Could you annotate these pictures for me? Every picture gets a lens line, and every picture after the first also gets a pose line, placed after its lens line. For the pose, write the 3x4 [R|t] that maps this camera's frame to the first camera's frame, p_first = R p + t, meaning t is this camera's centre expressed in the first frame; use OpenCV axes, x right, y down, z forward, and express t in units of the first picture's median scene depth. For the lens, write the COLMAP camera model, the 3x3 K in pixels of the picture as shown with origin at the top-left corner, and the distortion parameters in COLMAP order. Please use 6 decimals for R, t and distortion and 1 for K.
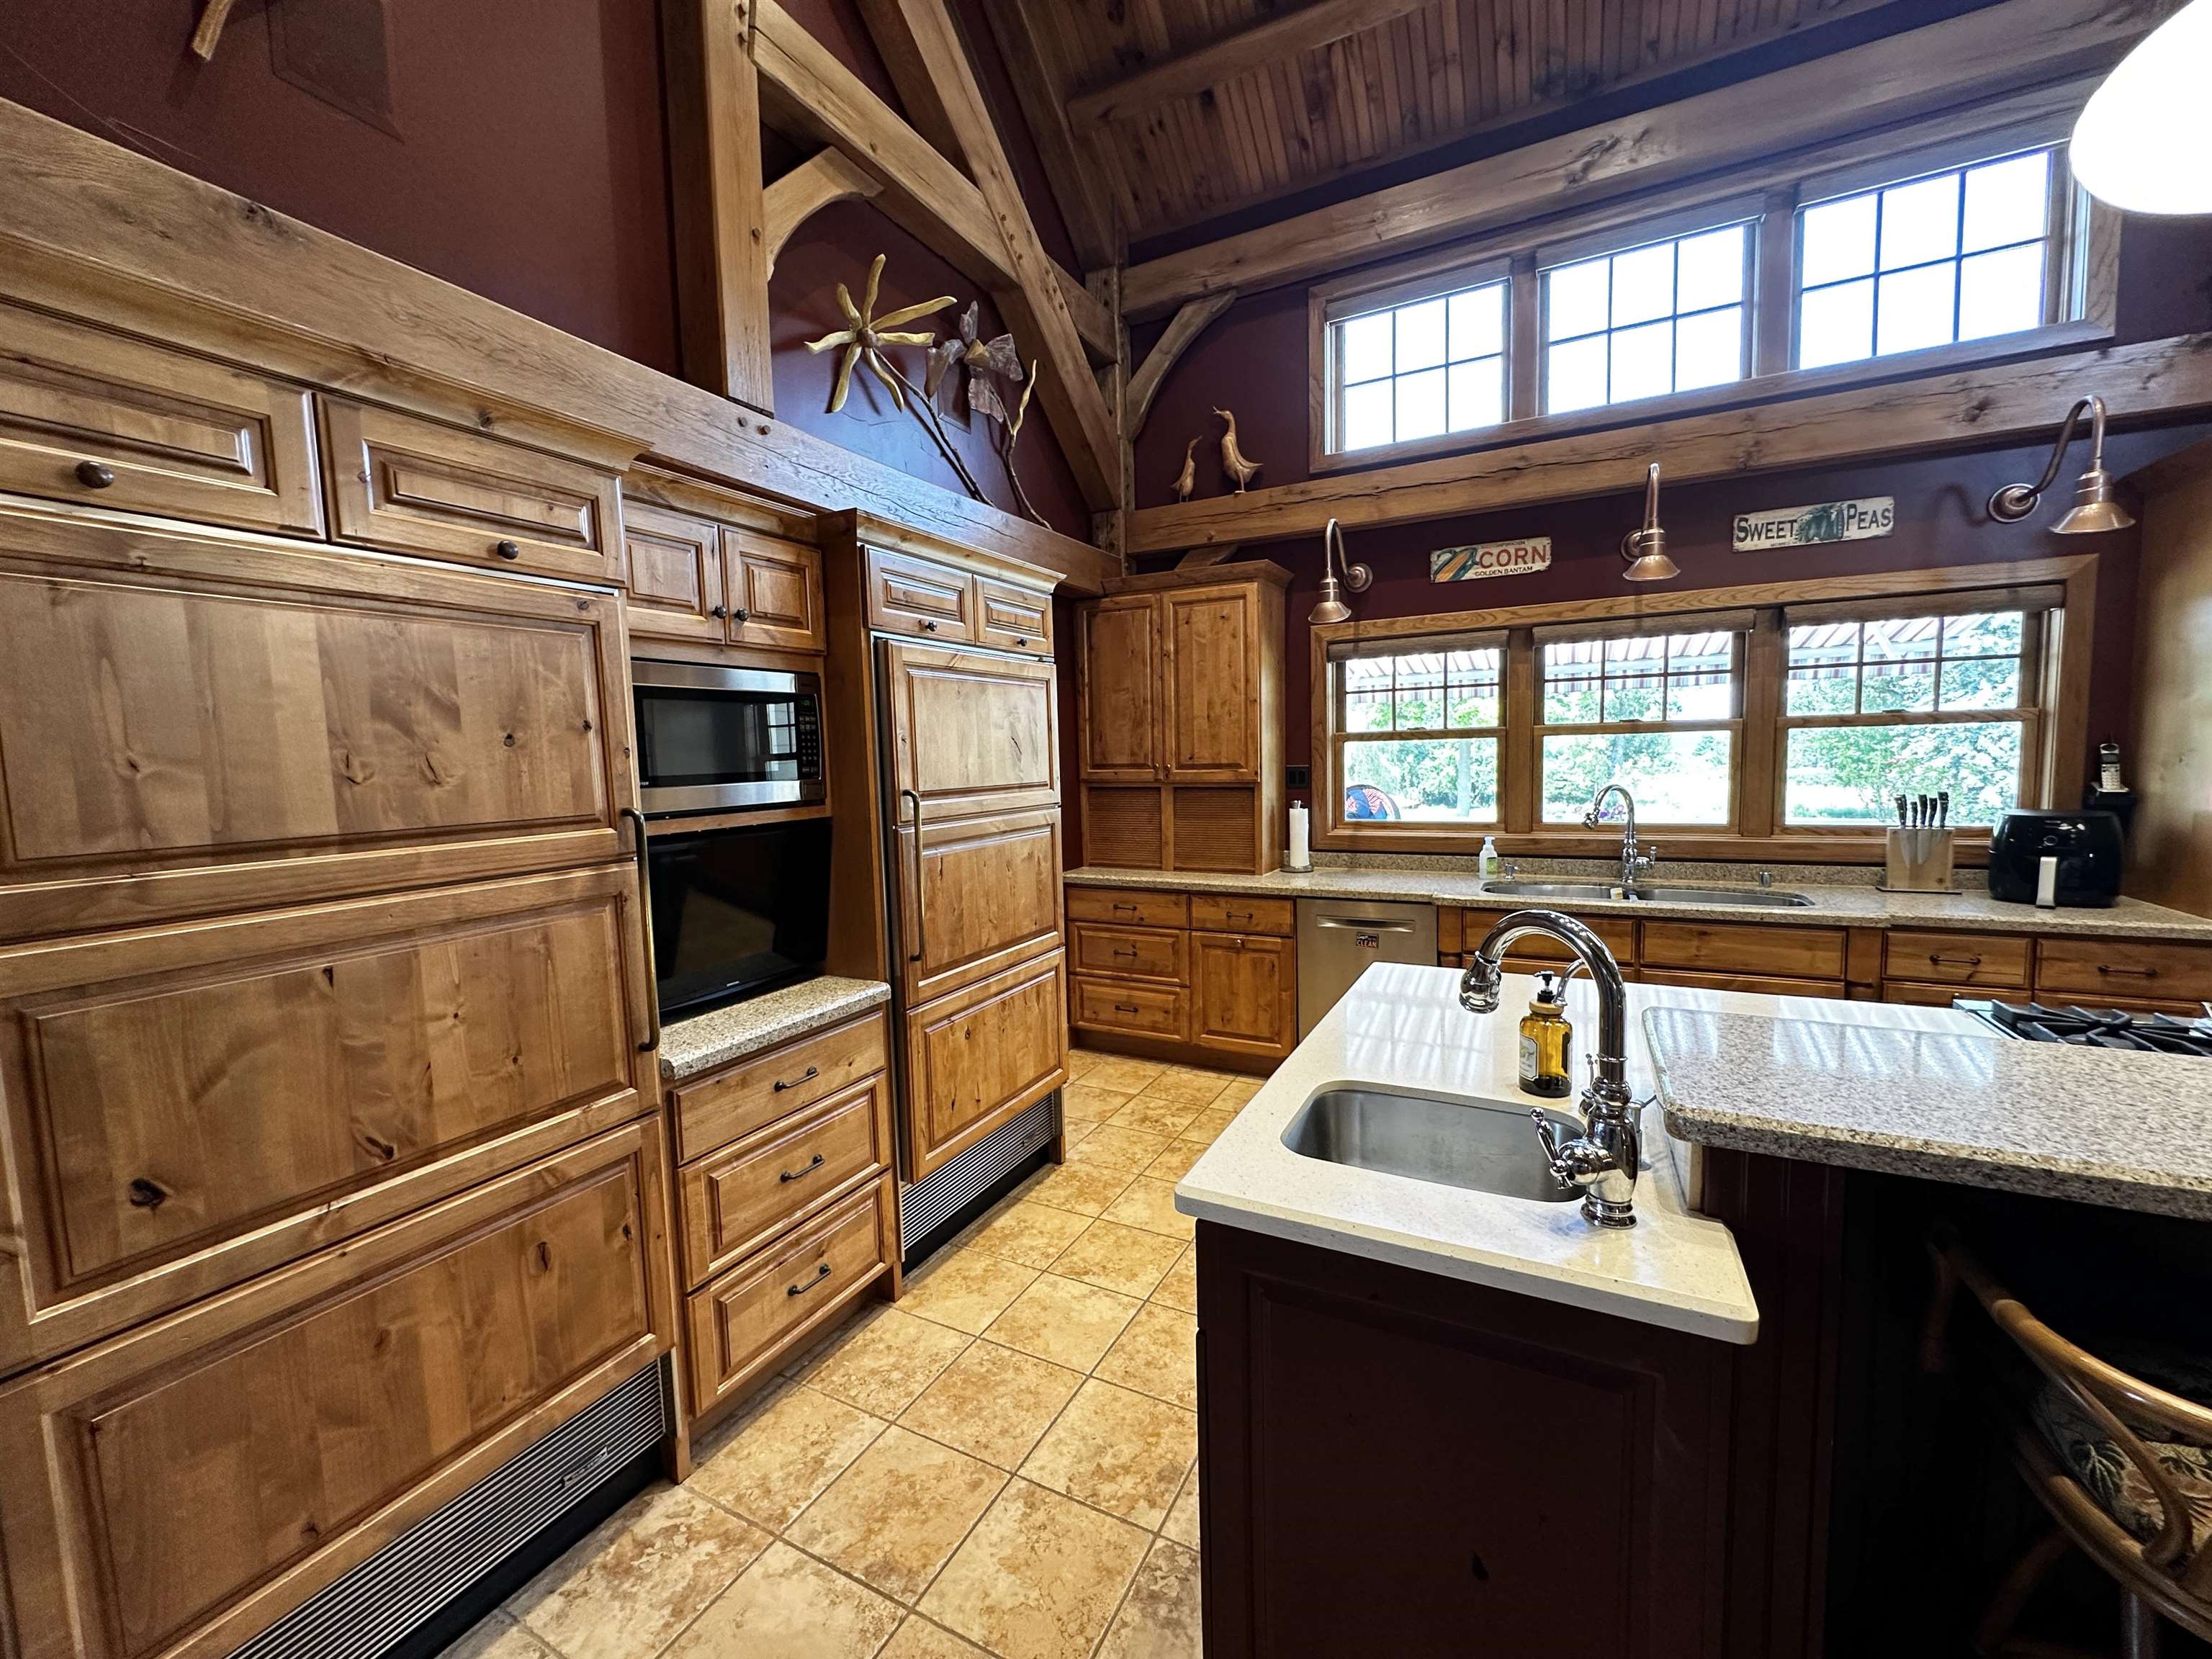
lens RADIAL K [[888.8, 0, 1102.7], [0, 888.8, 829.4], [0, 0, 1]] dist [-0.001860, 0.000030]
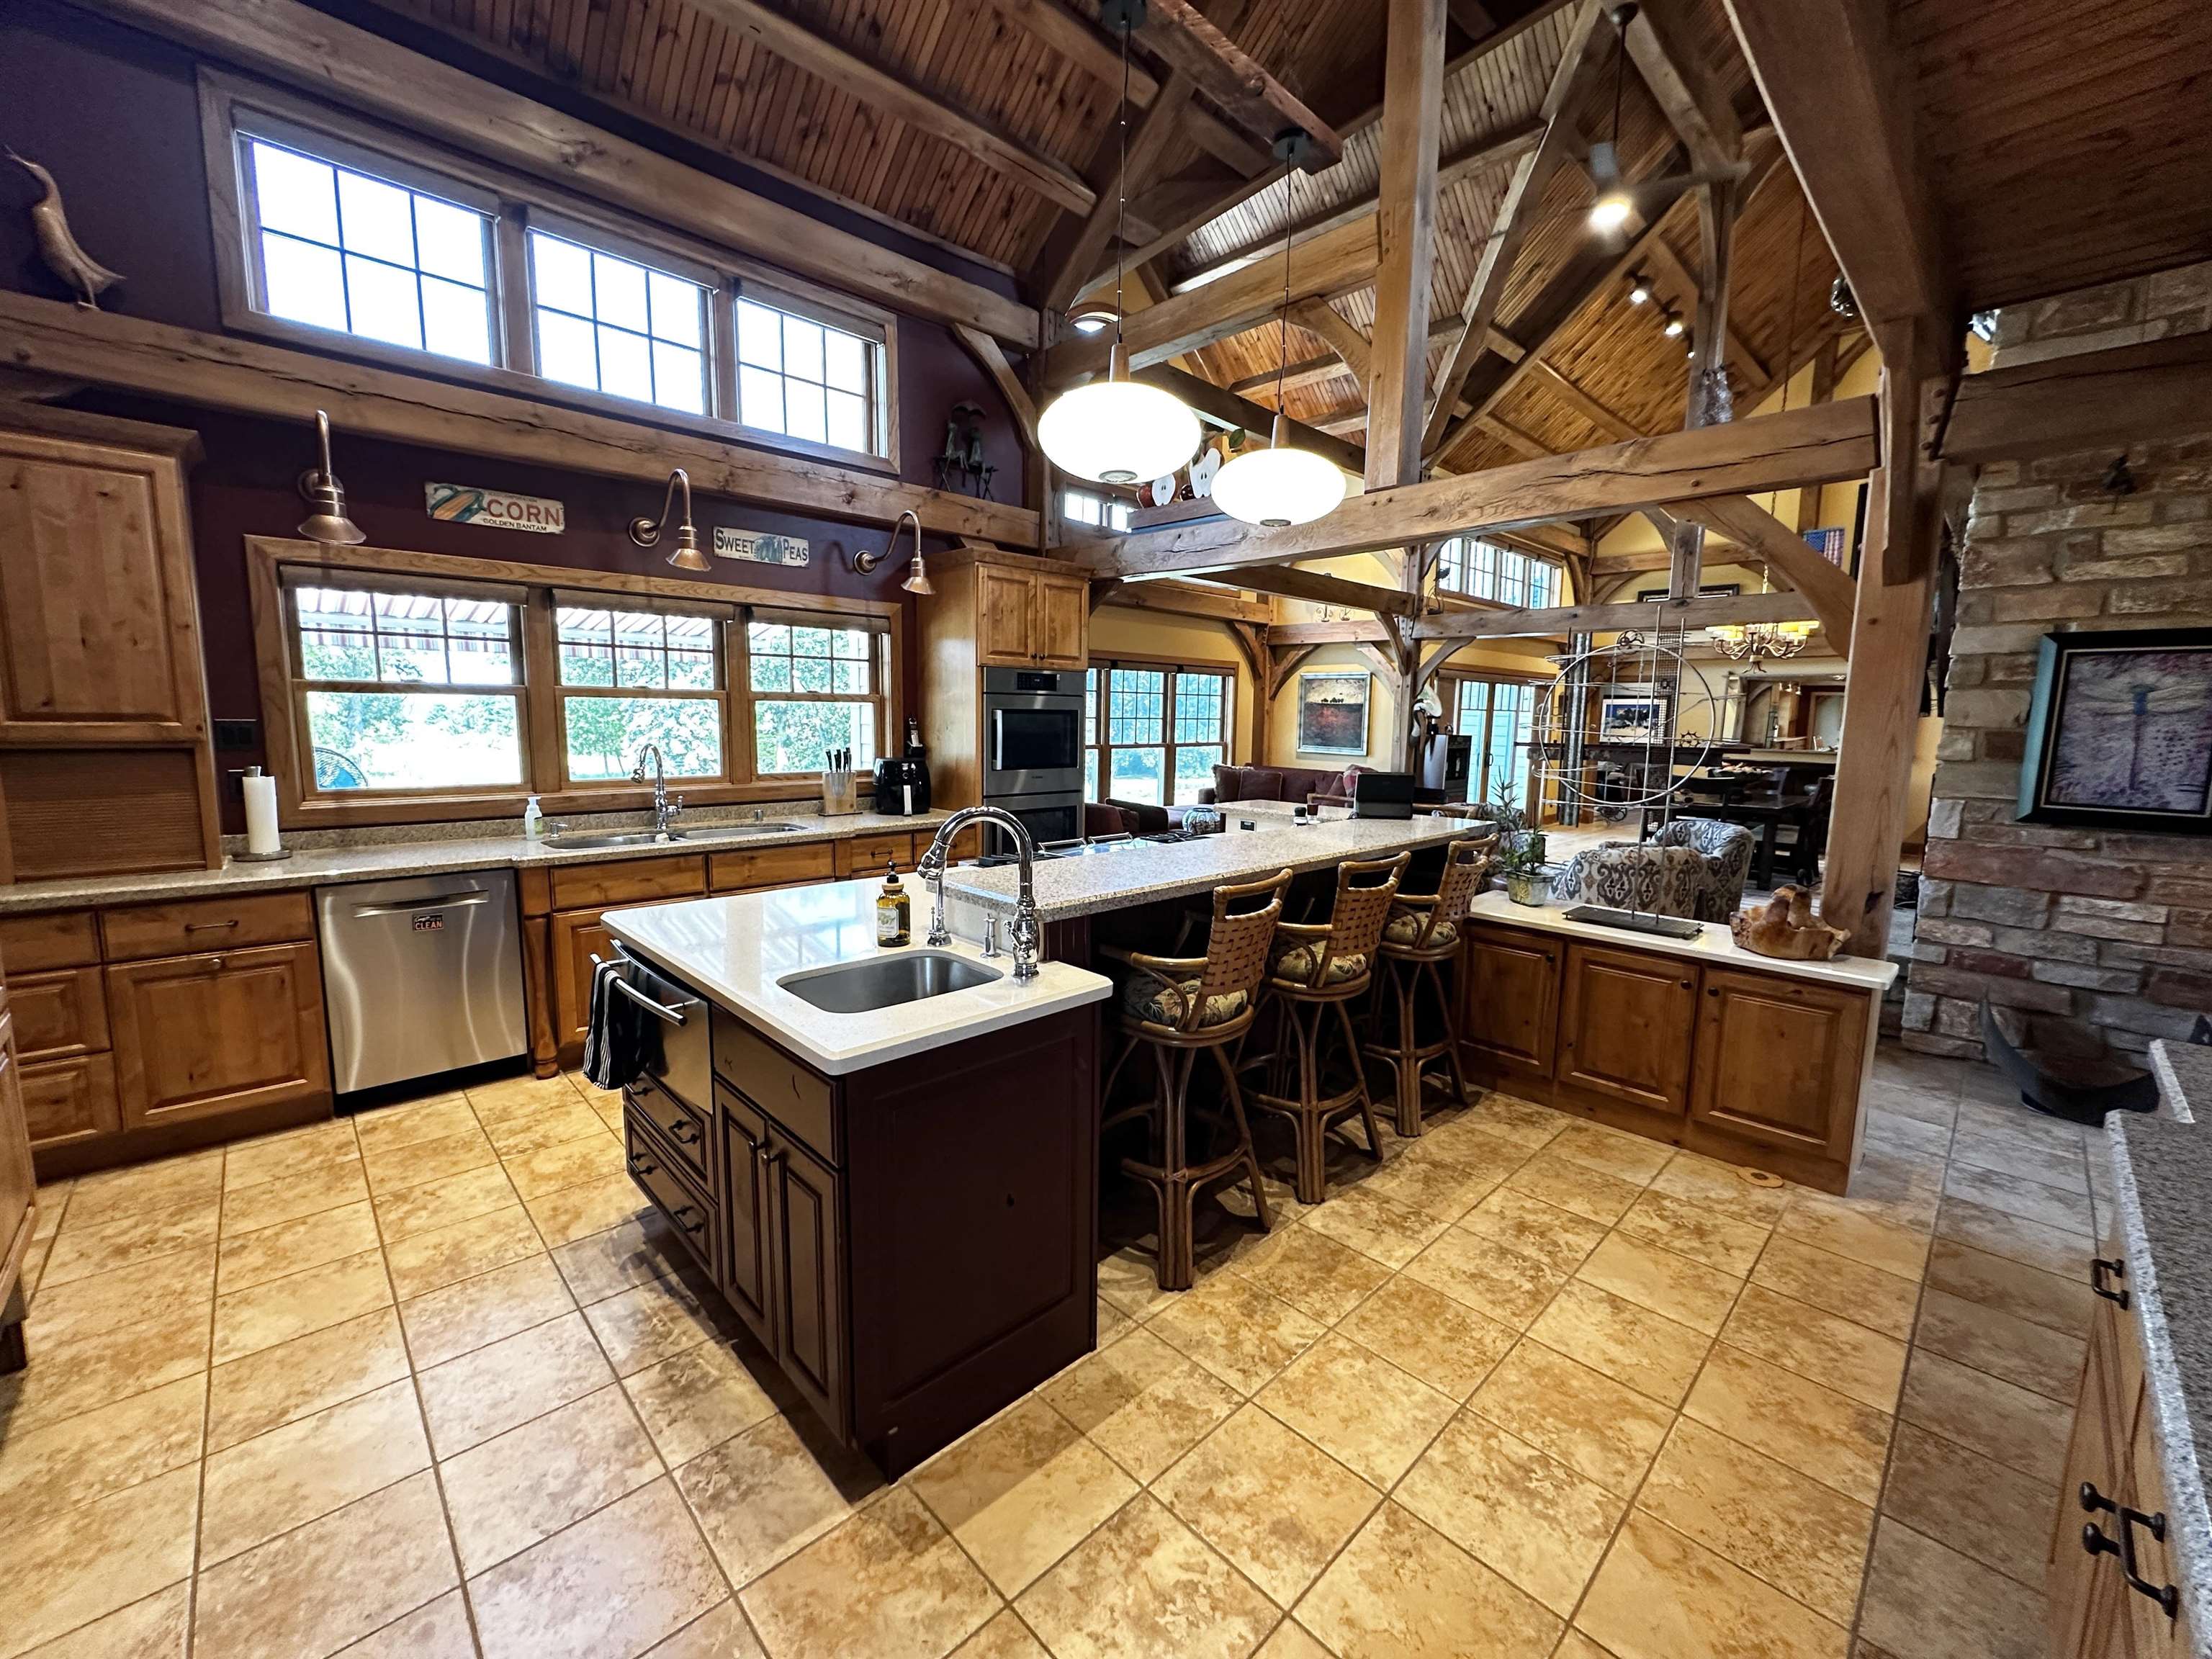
lens RADIAL K [[888.8, 0, 1113.8], [0, 888.8, 830.6], [0, 0, 1]] dist [-0.001860, 0.000030]
pose [[0.314494, -0.091804, 0.944810, -0.300203], [0.058529, 0.995294, 0.077227, 0.007294], [-0.947453, 0.031012, 0.318387, 0.077342]]
